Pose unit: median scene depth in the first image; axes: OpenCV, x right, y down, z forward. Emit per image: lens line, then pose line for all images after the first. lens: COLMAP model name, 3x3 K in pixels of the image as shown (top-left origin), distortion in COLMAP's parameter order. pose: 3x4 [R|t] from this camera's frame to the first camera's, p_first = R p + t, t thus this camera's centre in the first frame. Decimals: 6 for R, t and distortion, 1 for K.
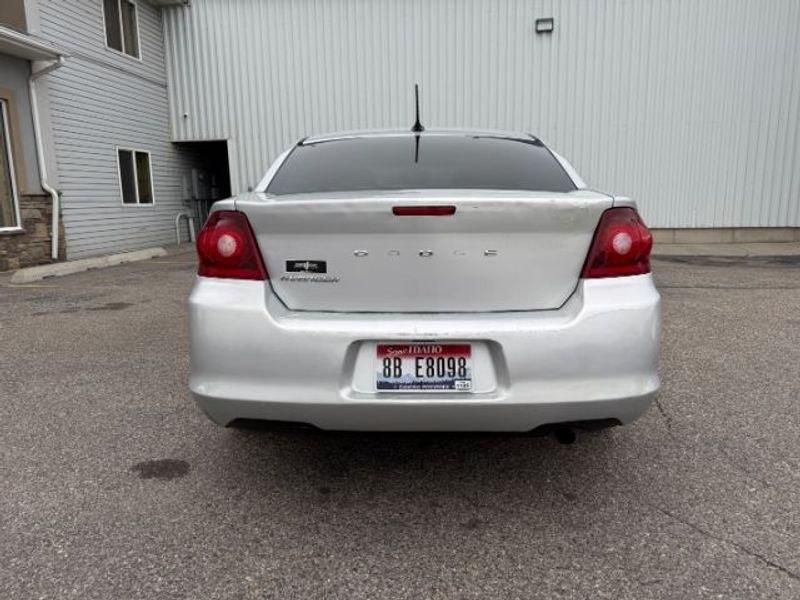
lens RADIAL K [[565.4, 0, 400.1], [0, 565.4, 295.9], [0, 0, 1]] dist [0.029159, -0.026835]
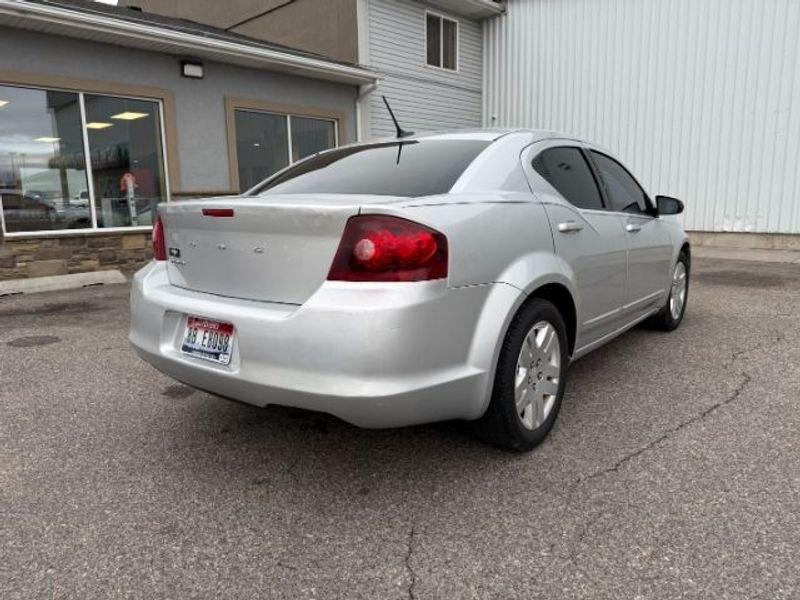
lens RADIAL K [[565.4, 0, 396.8], [0, 565.4, 297.4], [0, 0, 1]] dist [0.029159, -0.026835]
pose [[0.803576, 0.107144, -0.585479, 0.921726], [-0.100023, 0.993984, 0.044618, -0.051943], [0.586737, 0.022707, 0.809459, 0.192155]]
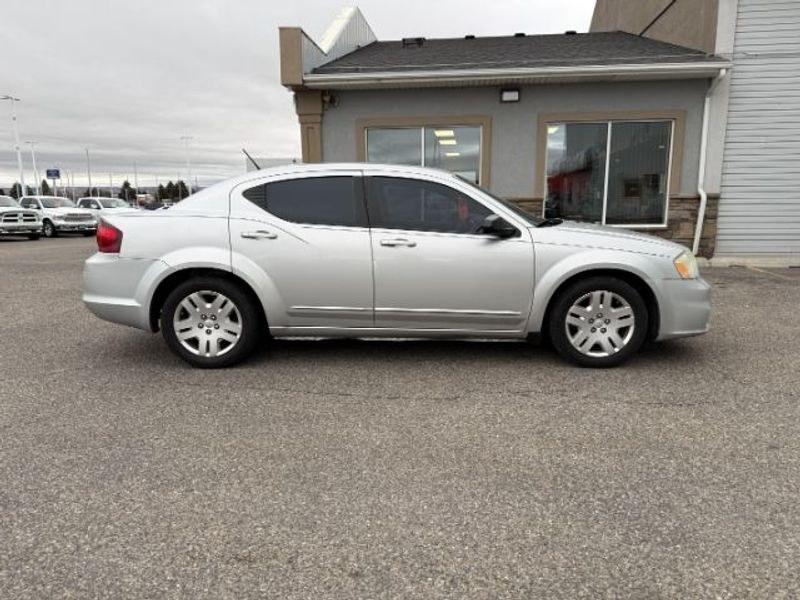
lens RADIAL K [[565.4, 0, 397.8], [0, 565.4, 301.5], [0, 0, 1]] dist [0.029159, -0.026835]
pose [[0.003354, 0.187775, -0.982206, 2.381524], [-0.166250, 0.968648, 0.184615, -0.409644], [0.986078, 0.162673, 0.034467, 1.912253]]
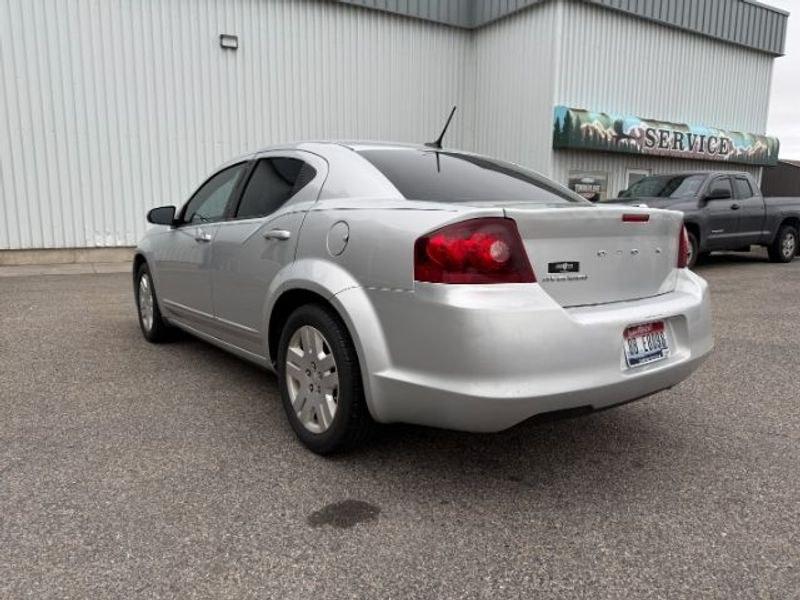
lens RADIAL K [[565.4, 0, 396.9], [0, 565.4, 298.2], [0, 0, 1]] dist [0.029159, -0.026835]
pose [[0.784881, -0.074179, 0.615190, -0.972158], [0.089137, 0.995999, 0.006373, -0.024491], [-0.613201, 0.049835, 0.788353, 0.284354]]
